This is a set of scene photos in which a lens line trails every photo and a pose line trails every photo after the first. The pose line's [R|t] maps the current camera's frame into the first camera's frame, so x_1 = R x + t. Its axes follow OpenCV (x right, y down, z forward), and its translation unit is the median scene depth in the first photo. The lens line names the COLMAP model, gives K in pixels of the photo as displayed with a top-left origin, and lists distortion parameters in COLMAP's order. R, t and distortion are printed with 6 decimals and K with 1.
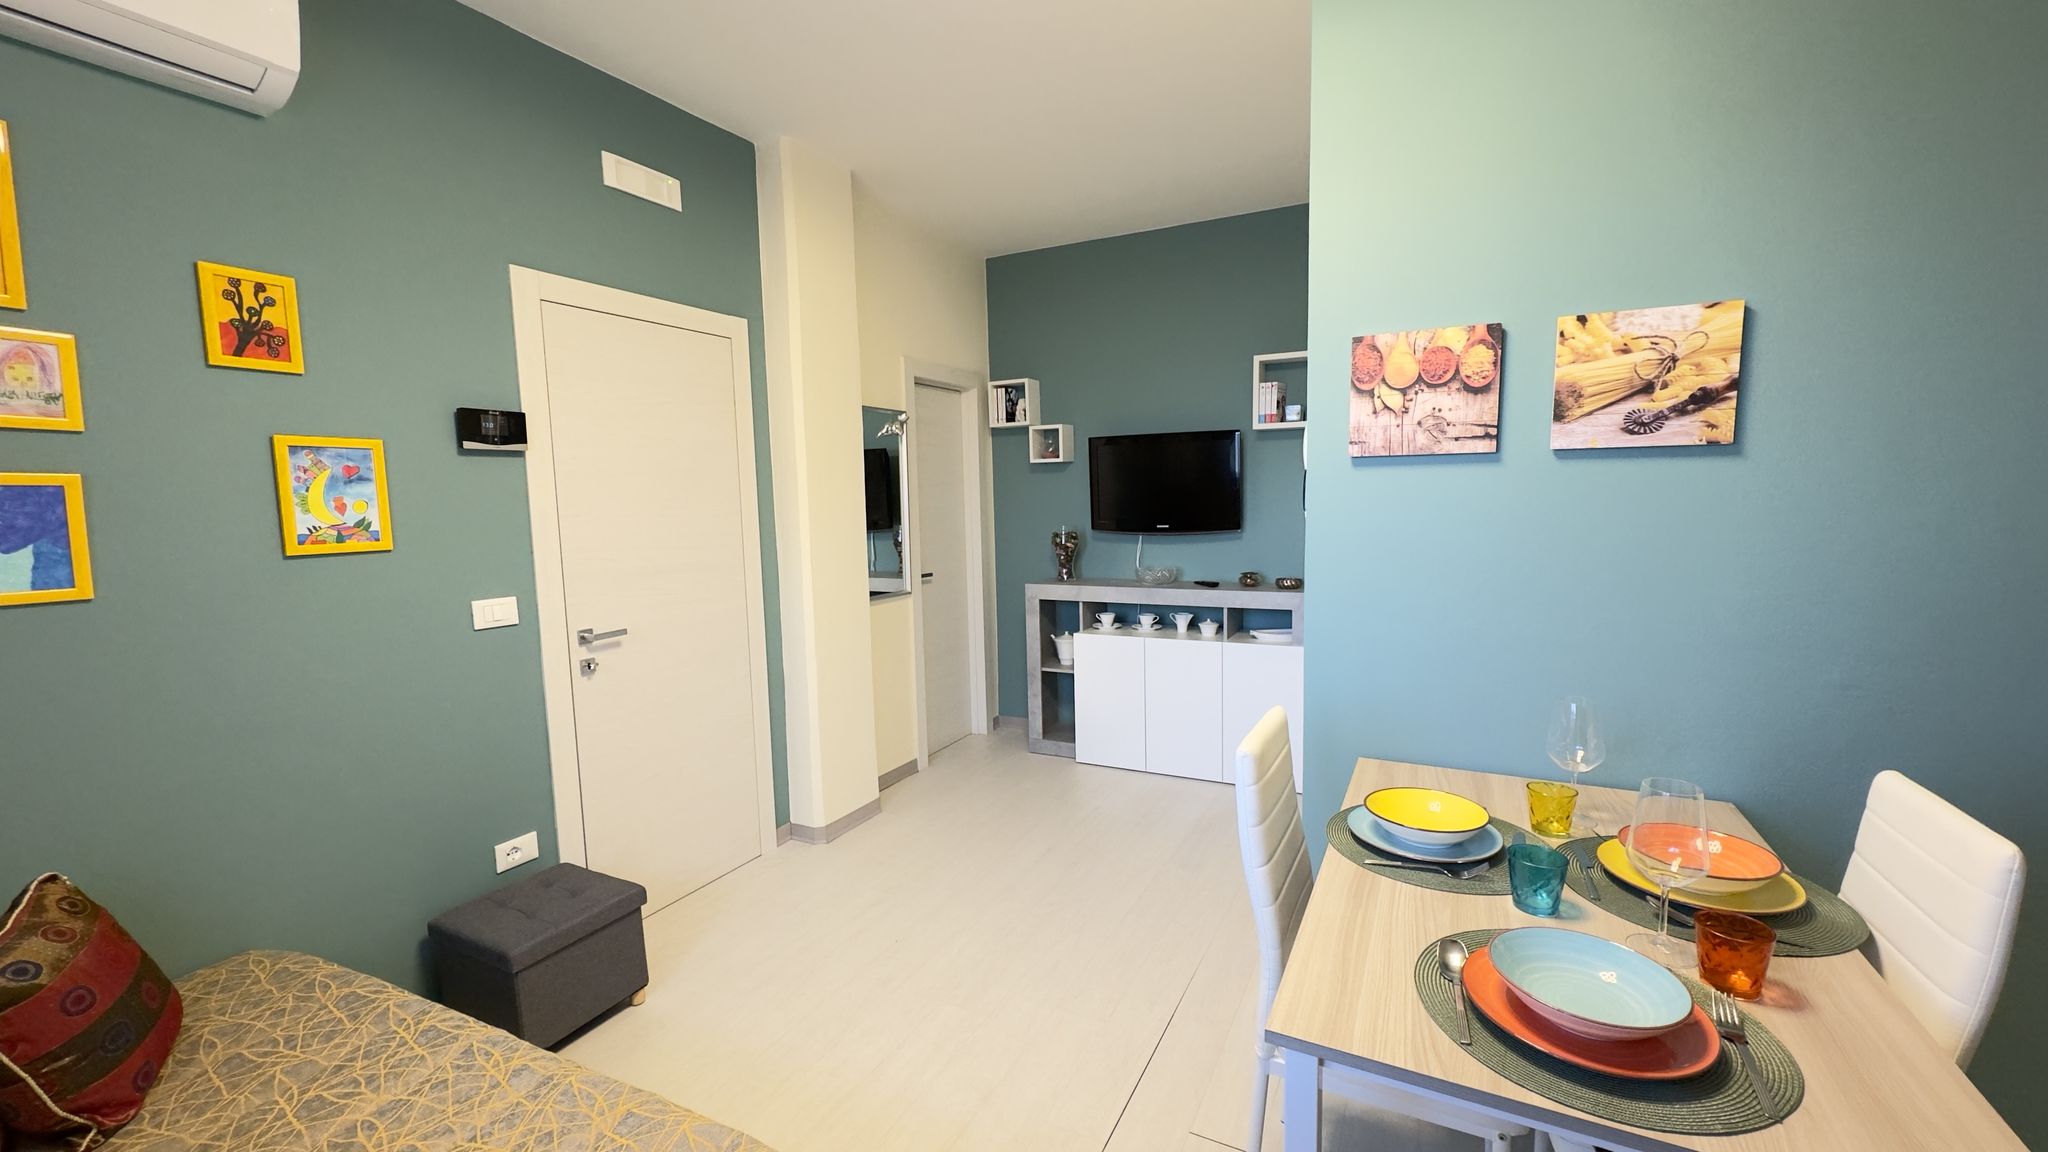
lens RADIAL K [[812.3, 0, 1024.4], [0, 812.3, 581.9], [0, 0, 1]] dist [-0.002880, 0.000641]
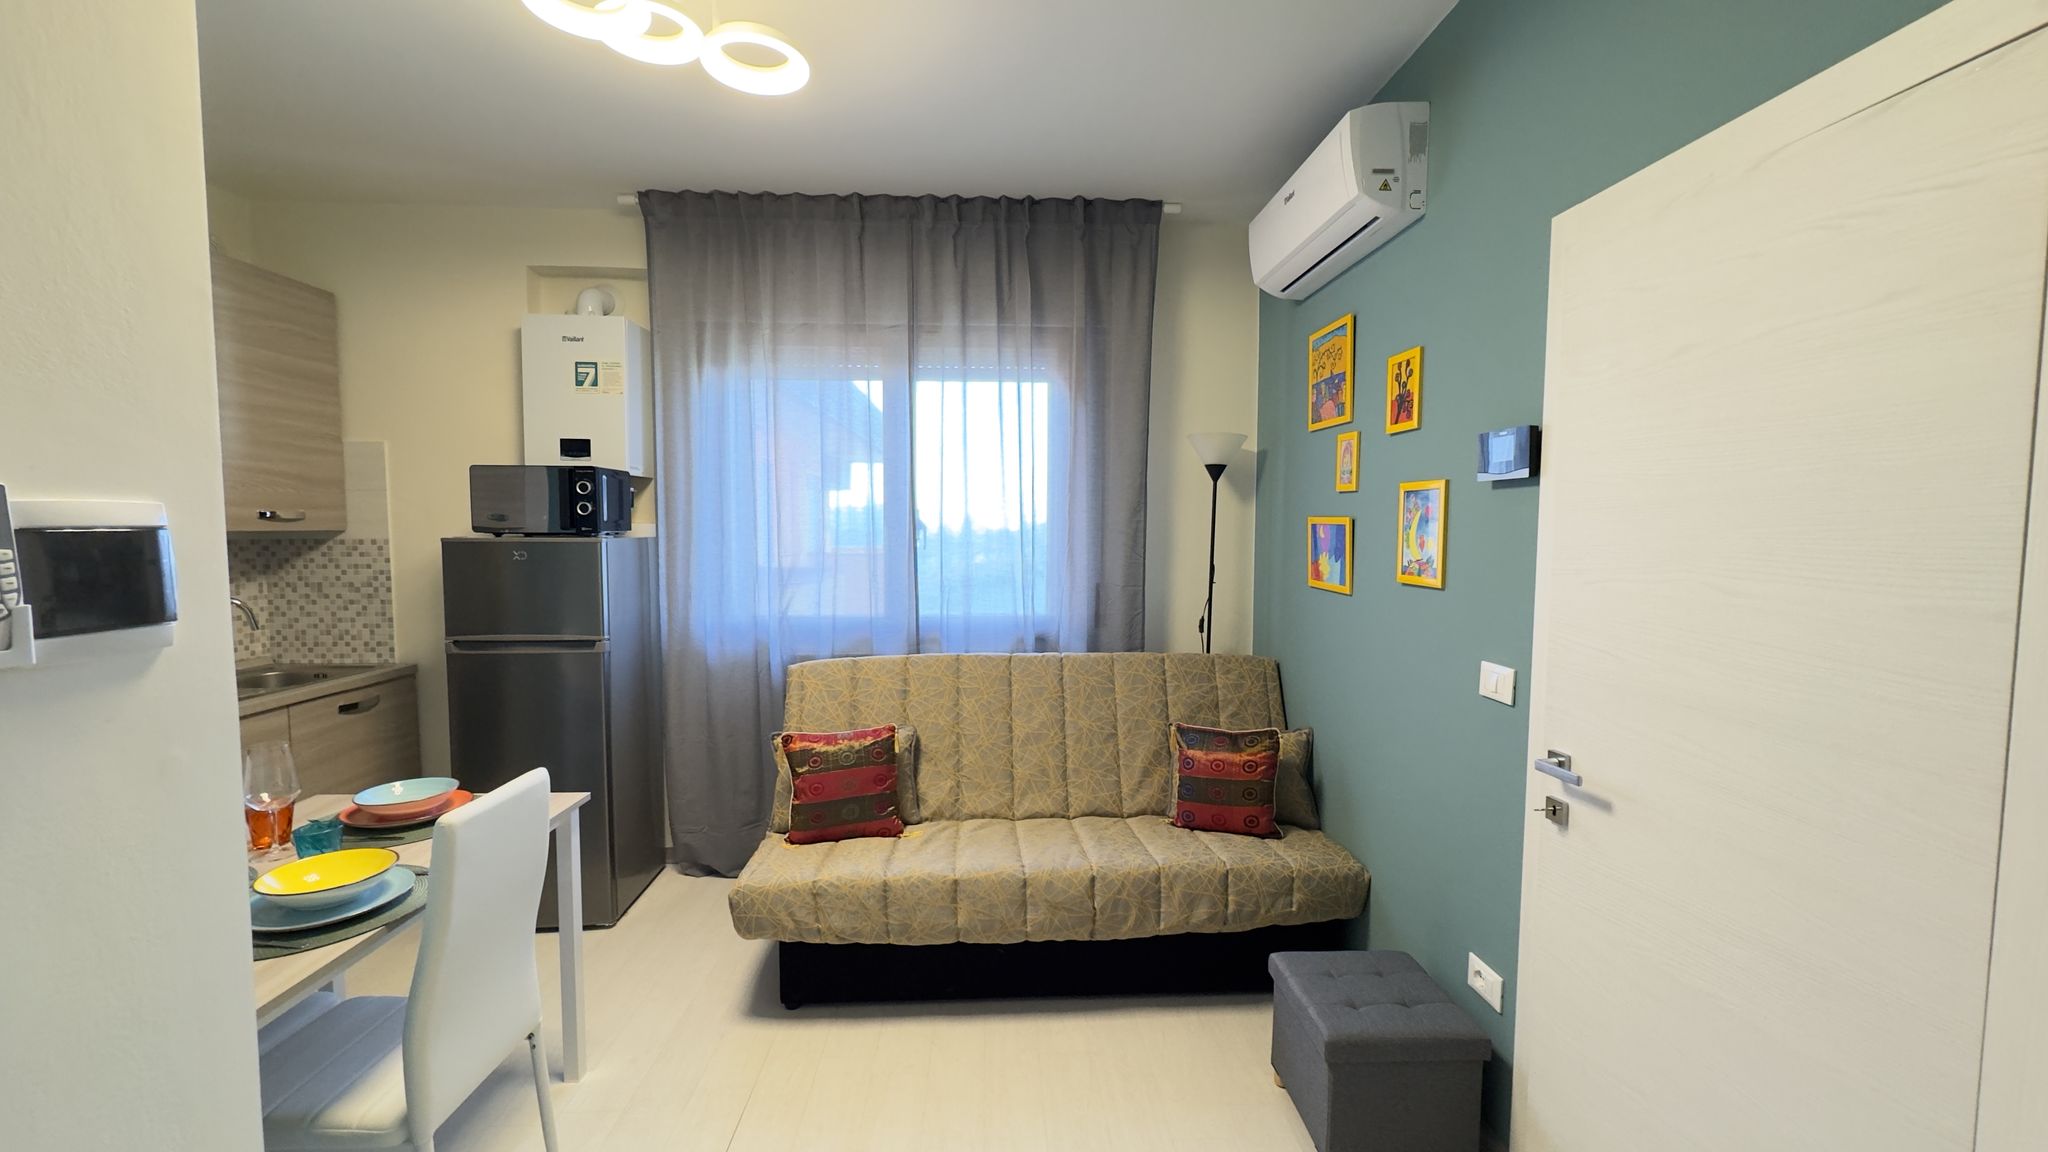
lens RADIAL K [[812.3, 0, 1023.9], [0, 812.3, 580.7], [0, 0, 1]] dist [-0.002880, 0.000641]
pose [[-0.870425, 0.051808, -0.489567, 0.158388], [-0.038175, 0.984350, 0.172042, -0.208059], [0.490818, 0.168439, -0.854825, 1.648004]]
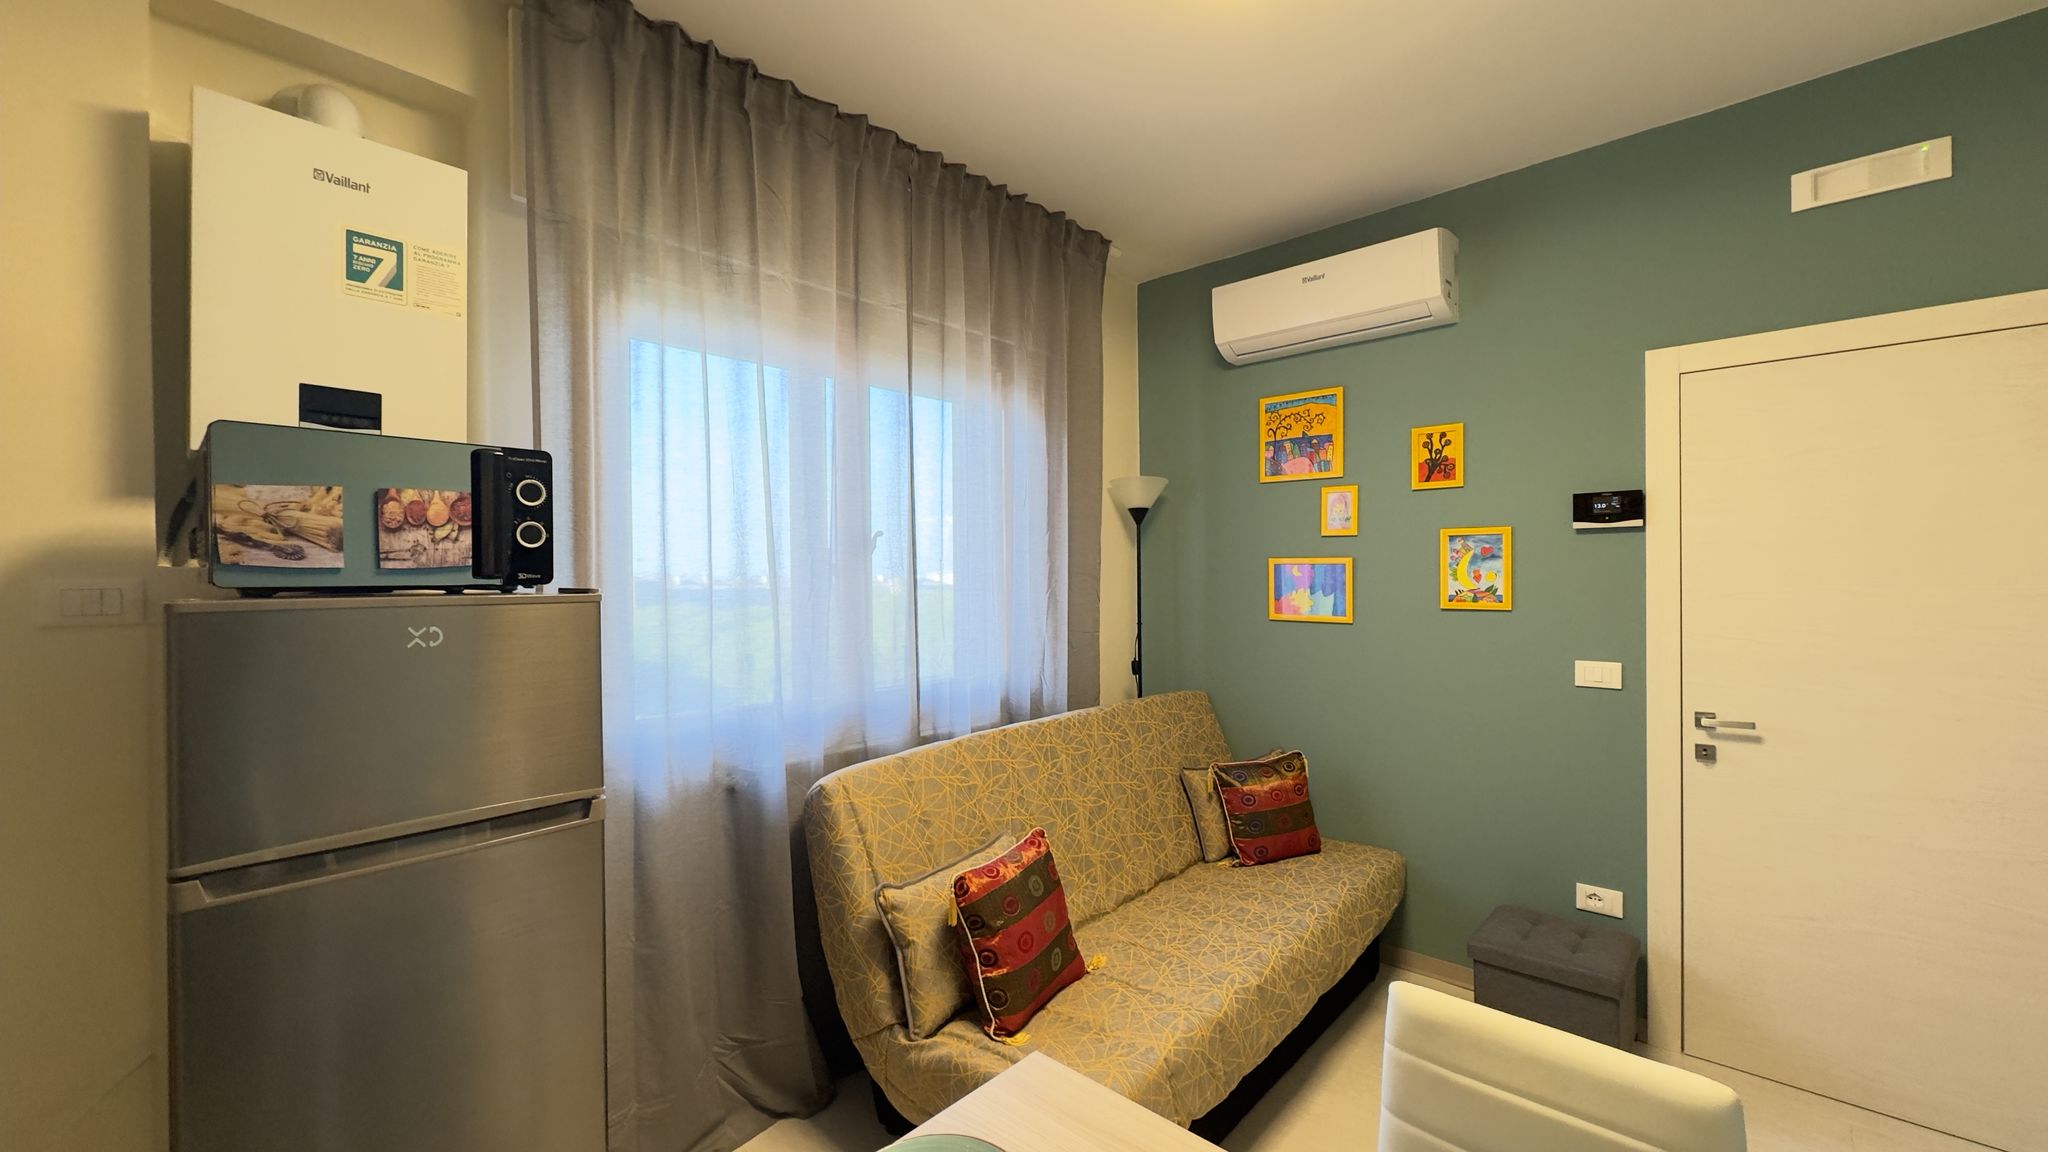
lens RADIAL K [[812.3, 0, 1028.0], [0, 812.3, 583.5], [0, 0, 1]] dist [-0.002880, 0.000641]
pose [[-0.266684, 0.034161, -0.963178, 0.699687], [-0.088259, 0.994307, 0.059702, -0.094338], [0.959734, 0.100931, -0.262151, 0.612066]]
